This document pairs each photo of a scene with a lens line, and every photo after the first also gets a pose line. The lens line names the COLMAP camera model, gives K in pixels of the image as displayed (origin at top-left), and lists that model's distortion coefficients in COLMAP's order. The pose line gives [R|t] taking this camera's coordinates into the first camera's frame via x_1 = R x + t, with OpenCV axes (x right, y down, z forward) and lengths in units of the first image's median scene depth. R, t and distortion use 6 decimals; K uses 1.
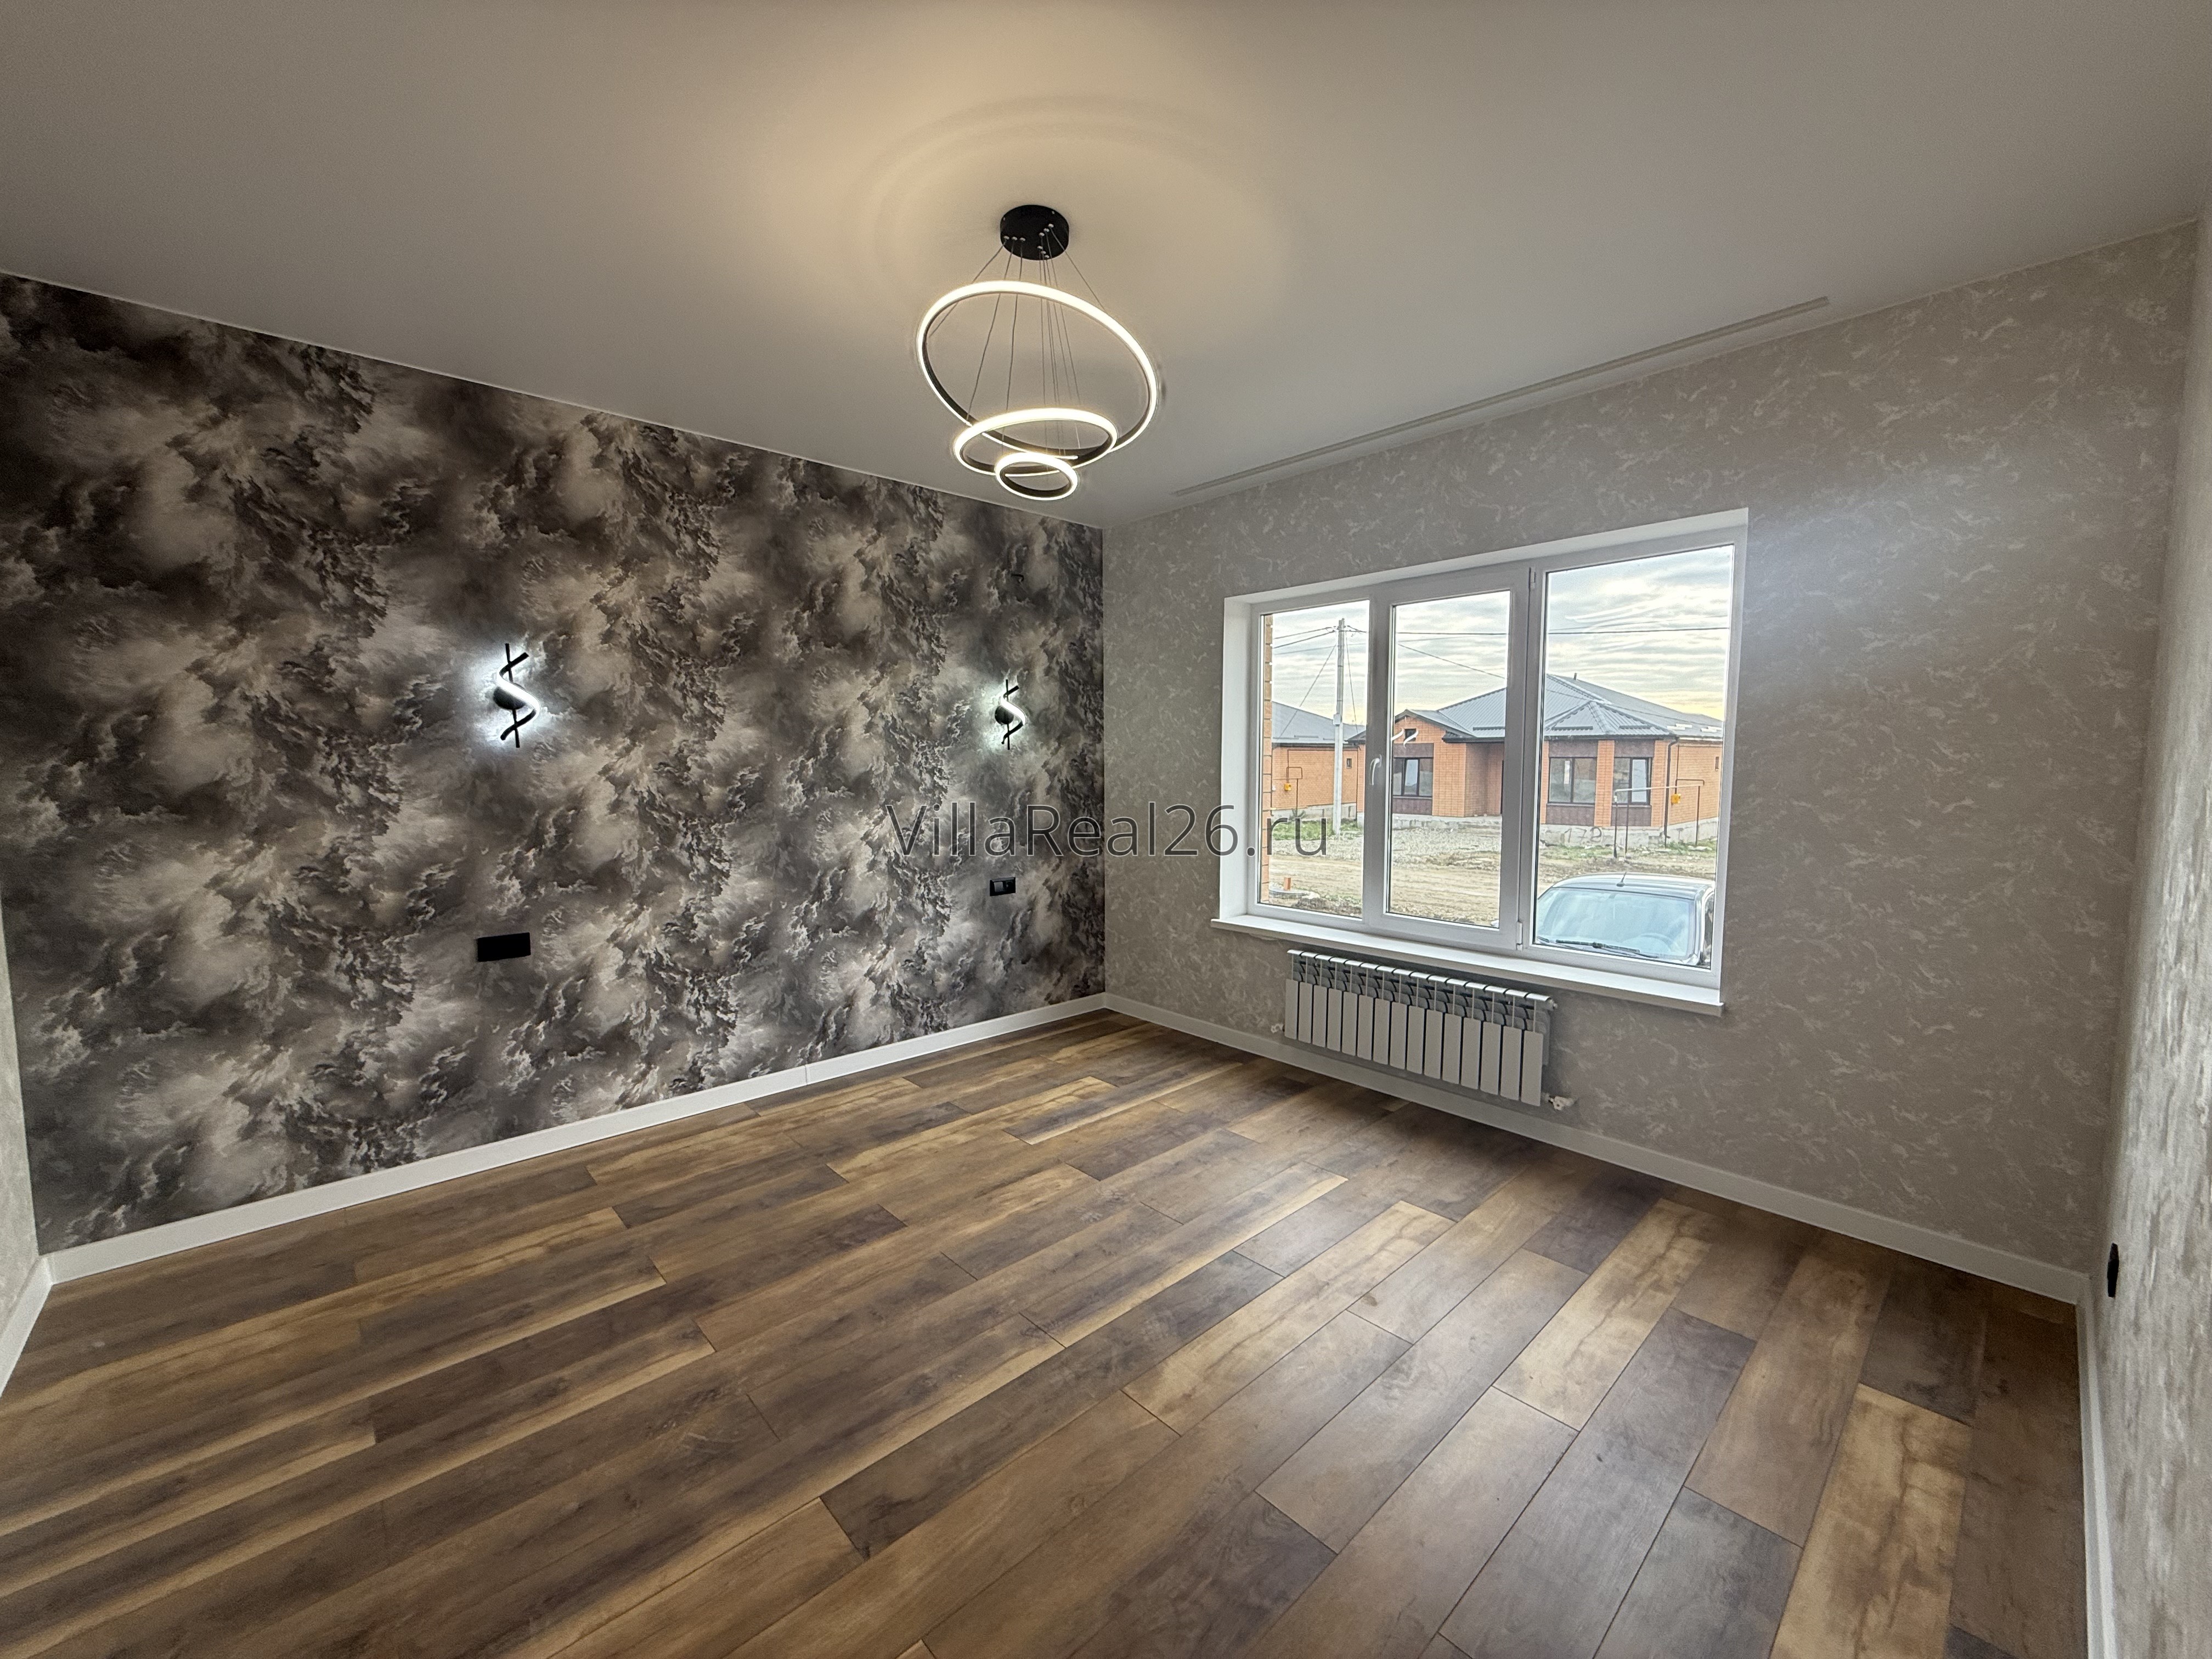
lens RADIAL K [[884.6, 0, 1109.4], [0, 884.6, 827.0], [0, 0, 1]] dist [0.003485, -0.002282]
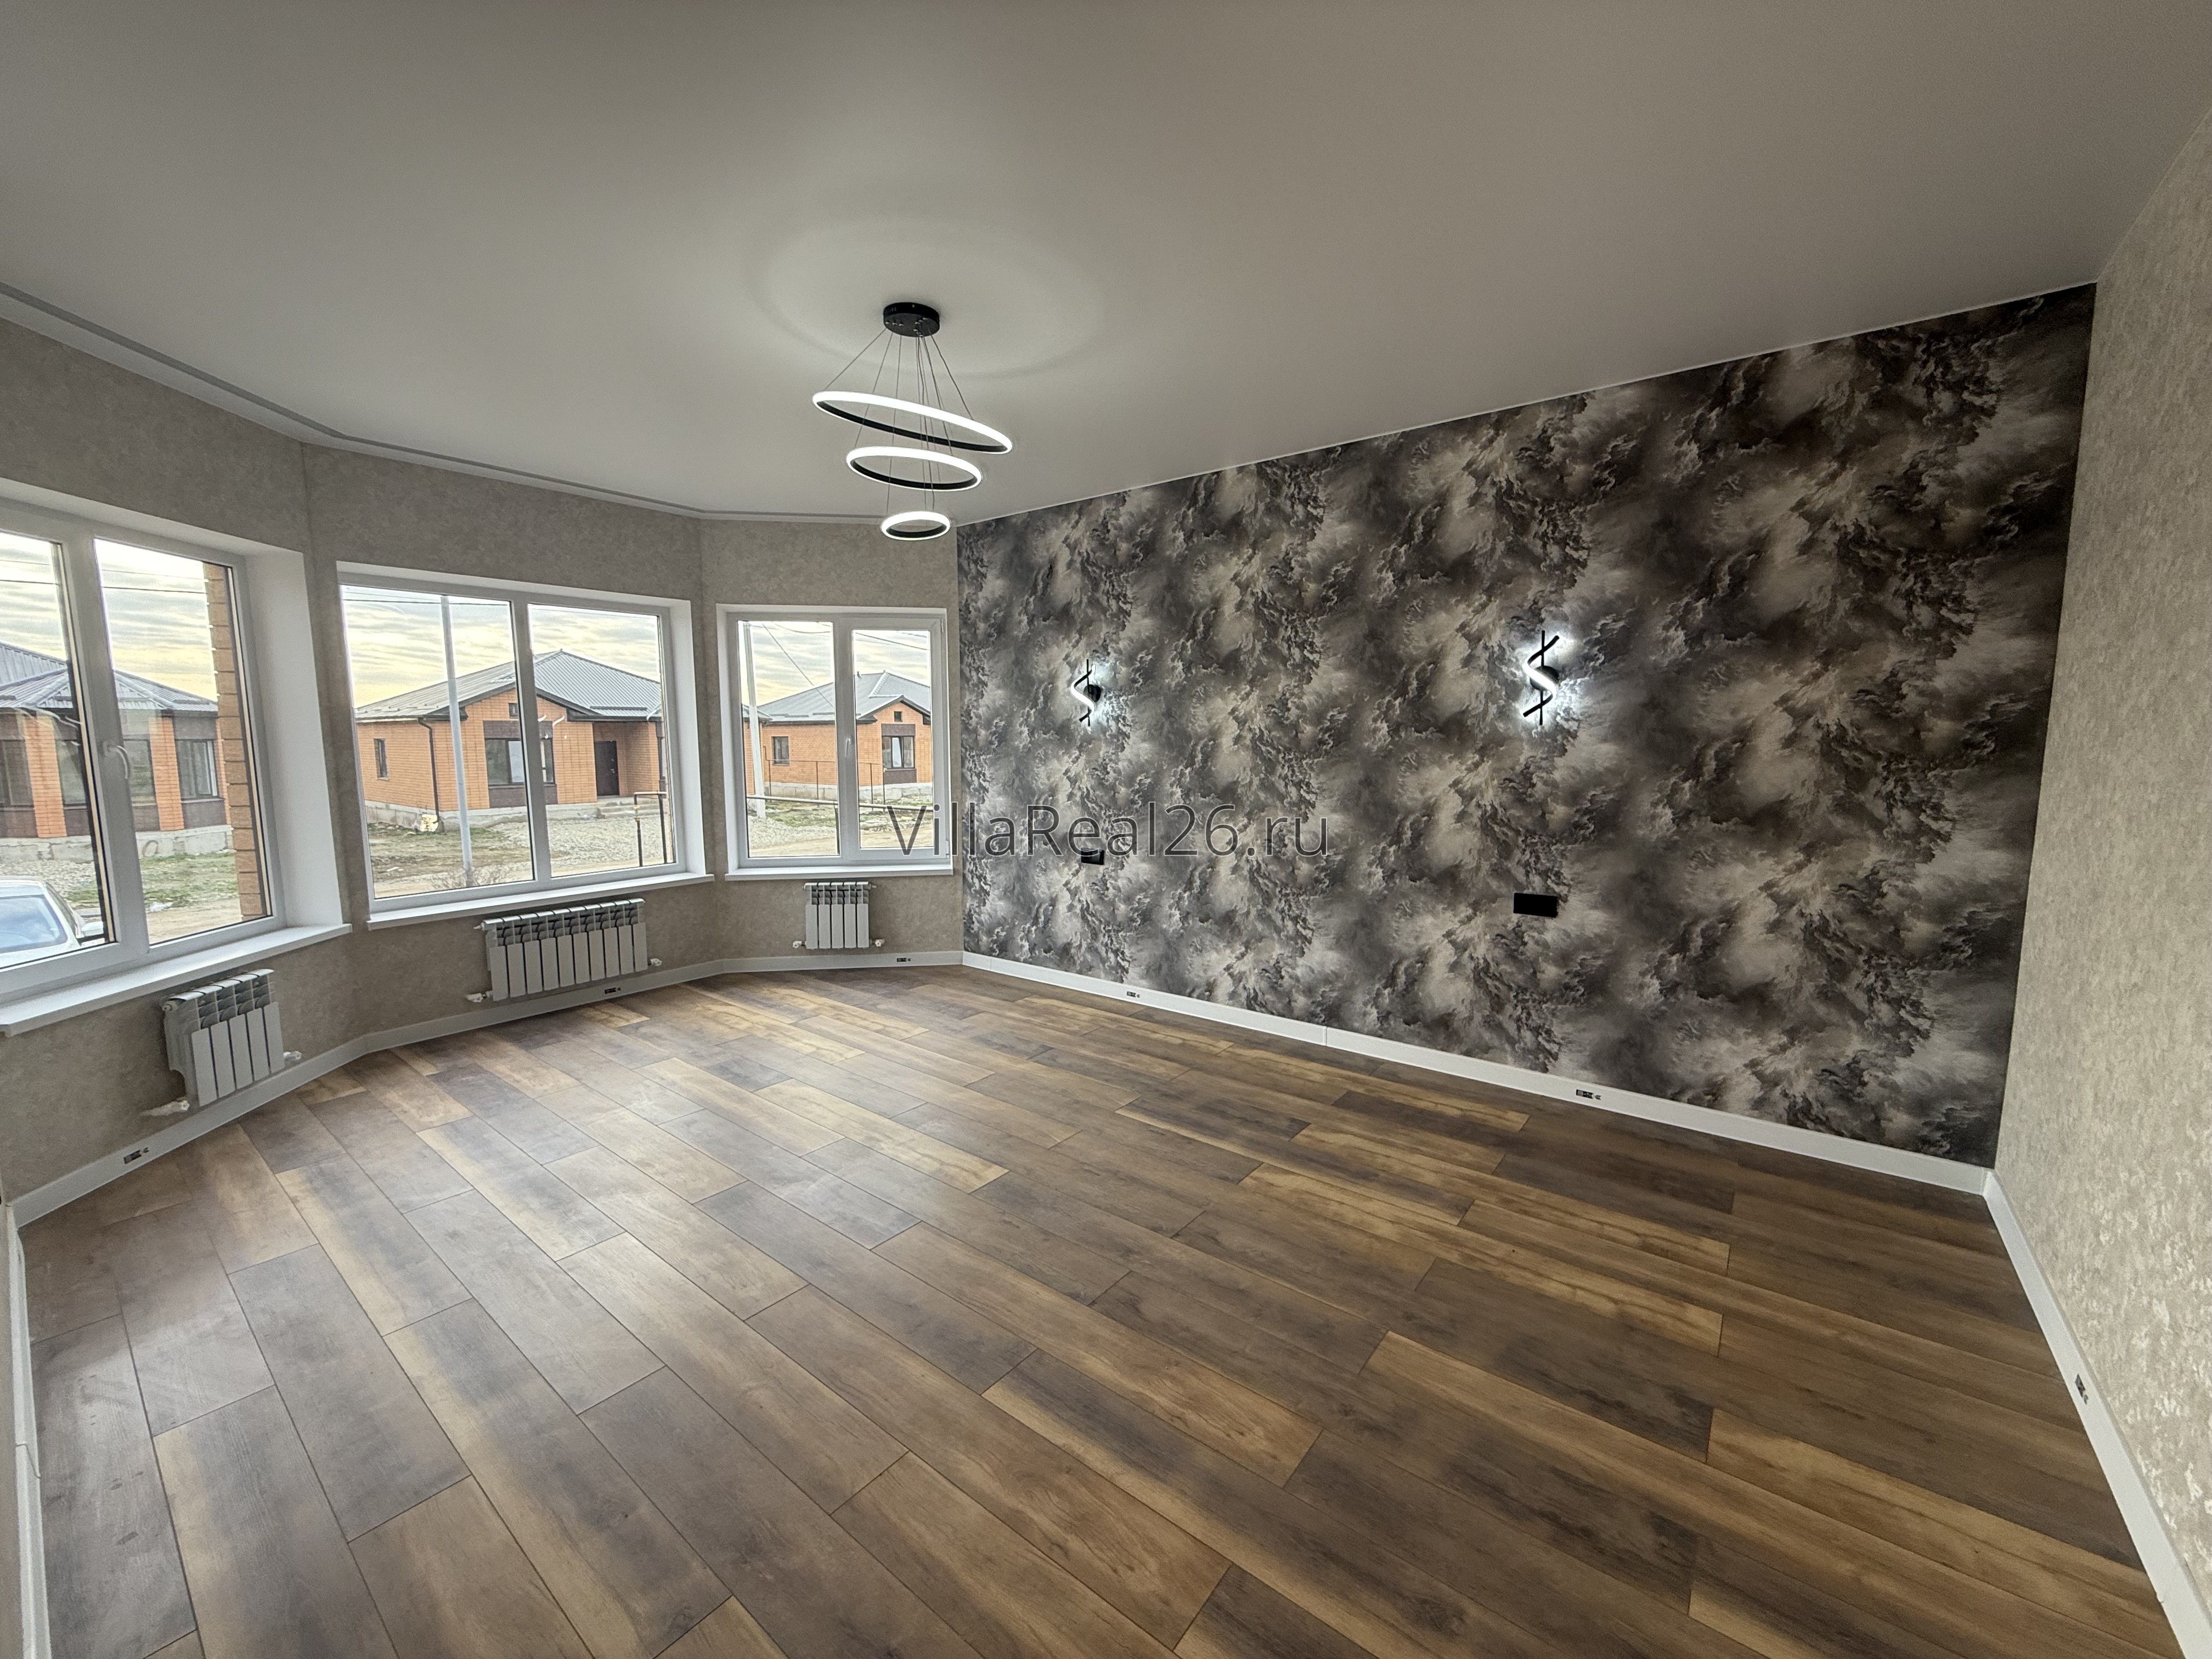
lens RADIAL K [[884.6, 0, 1109.4], [0, 884.6, 827.0], [0, 0, 1]] dist [0.003485, -0.002282]
pose [[0.130040, 0.112828, -0.985068, 0.000668], [-0.083474, 0.991223, 0.102513, -0.289780], [0.987989, 0.068897, 0.138316, -0.025610]]
